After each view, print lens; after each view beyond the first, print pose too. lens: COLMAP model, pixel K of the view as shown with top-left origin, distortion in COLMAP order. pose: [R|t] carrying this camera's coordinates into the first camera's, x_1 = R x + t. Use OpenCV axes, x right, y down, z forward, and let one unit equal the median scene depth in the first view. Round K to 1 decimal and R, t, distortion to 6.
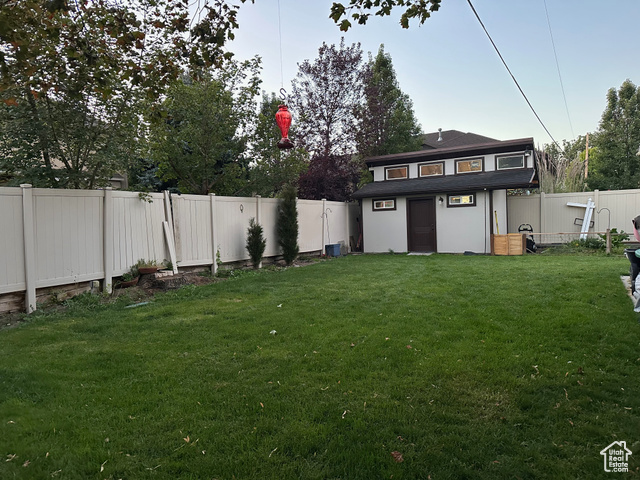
lens RADIAL K [[447.8, 0, 320.0], [0, 447.8, 240.0], [0, 0, 1]] dist [0.121783, -0.164952]
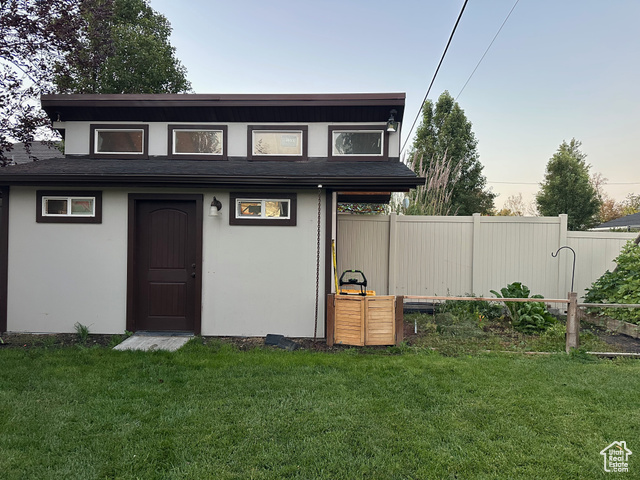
lens RADIAL K [[447.8, 0, 320.0], [0, 447.8, 240.0], [0, 0, 1]] dist [0.121783, -0.164952]
pose [[0.888605, 0.053660, 0.455524, 0.161596], [-0.027880, 0.997616, -0.063131, -0.033049], [-0.457826, 0.043399, 0.887982, 0.575464]]
